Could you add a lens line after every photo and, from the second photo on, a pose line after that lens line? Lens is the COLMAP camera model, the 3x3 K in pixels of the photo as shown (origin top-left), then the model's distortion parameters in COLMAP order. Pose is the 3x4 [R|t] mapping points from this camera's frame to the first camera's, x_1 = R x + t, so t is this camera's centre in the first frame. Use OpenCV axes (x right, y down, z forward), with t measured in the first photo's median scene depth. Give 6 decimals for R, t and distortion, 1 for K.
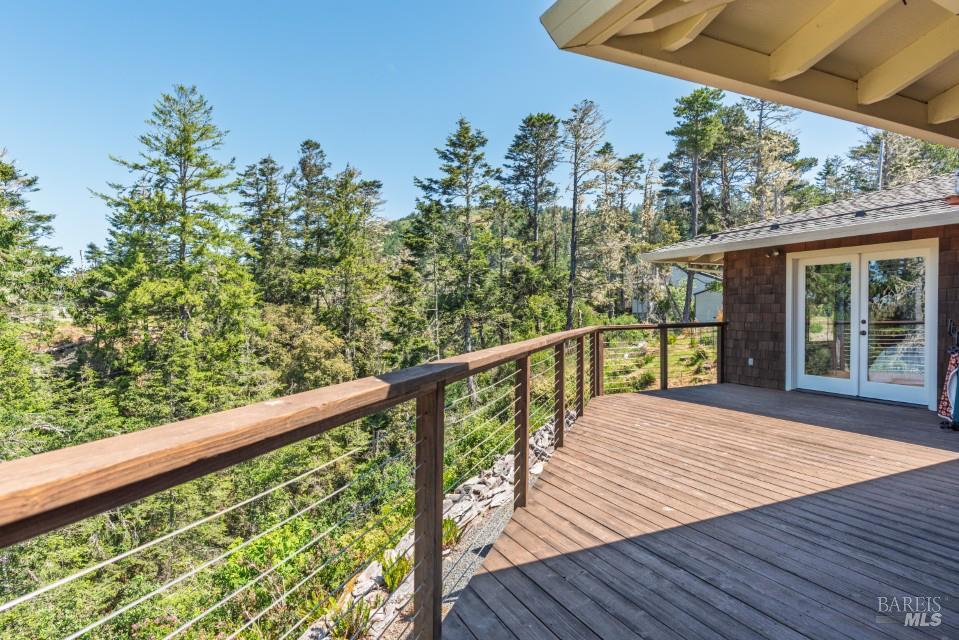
lens RADIAL K [[547.3, 0, 476.6], [0, 547.3, 329.4], [0, 0, 1]] dist [0.005706, -0.000054]
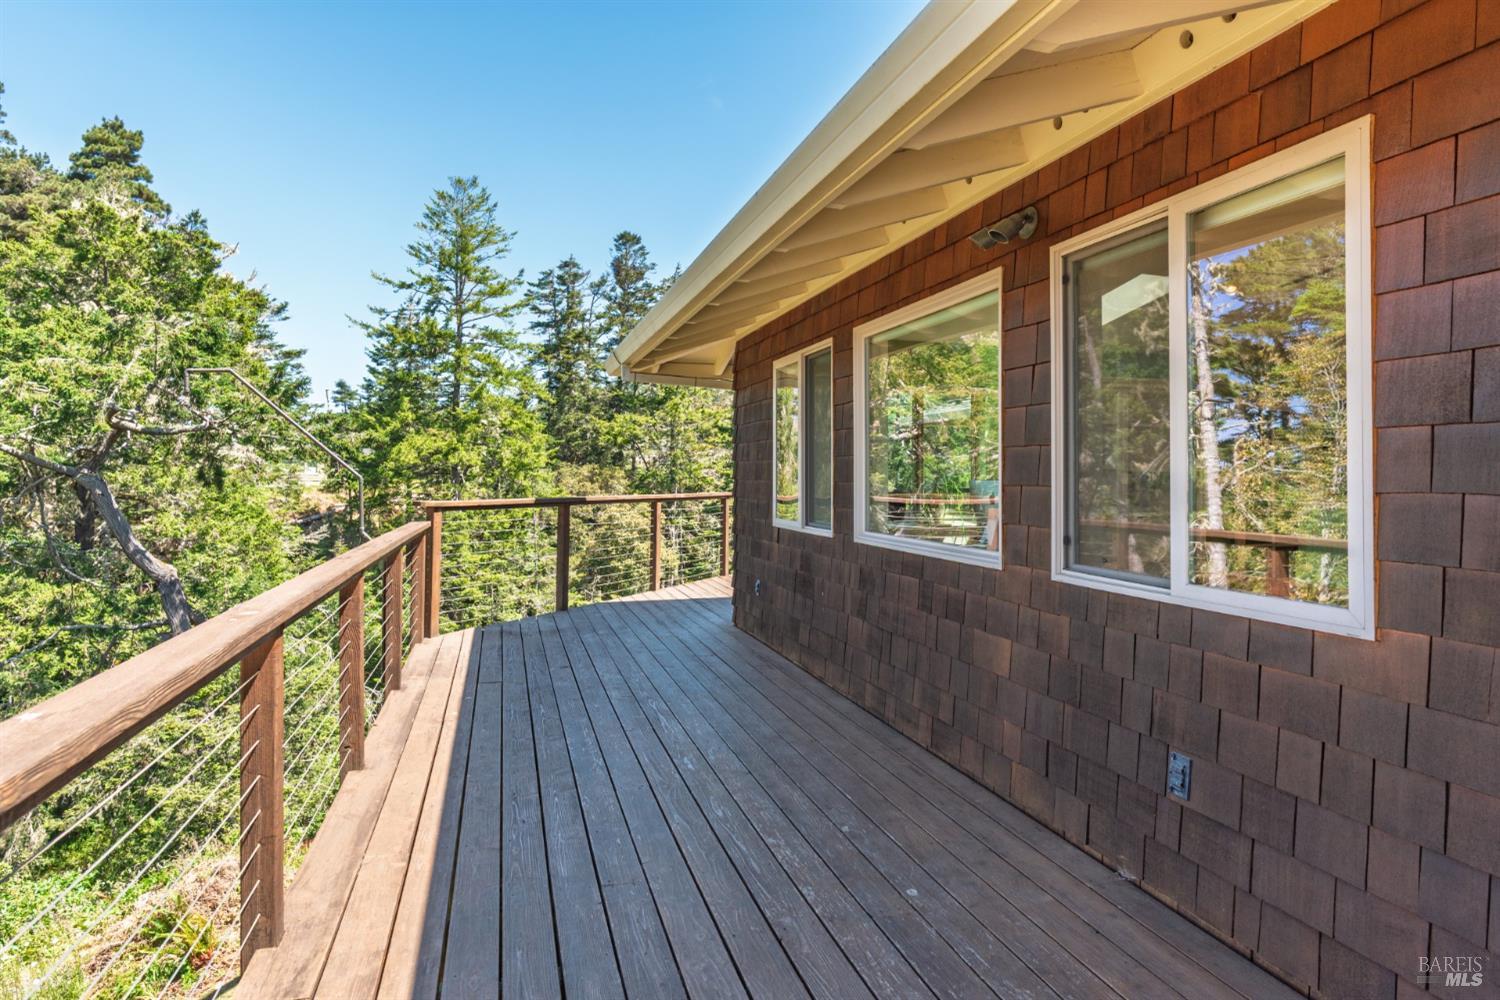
lens RADIAL K [[856.0, 0, 748.3], [0, 856.0, 489.7], [0, 0, 1]] dist [0.005706, -0.000054]
pose [[0.987105, 0.010719, -0.159717, 0.047829], [-0.013261, 0.999802, -0.014857, 0.001557], [0.159526, 0.016784, 0.987051, -0.093563]]
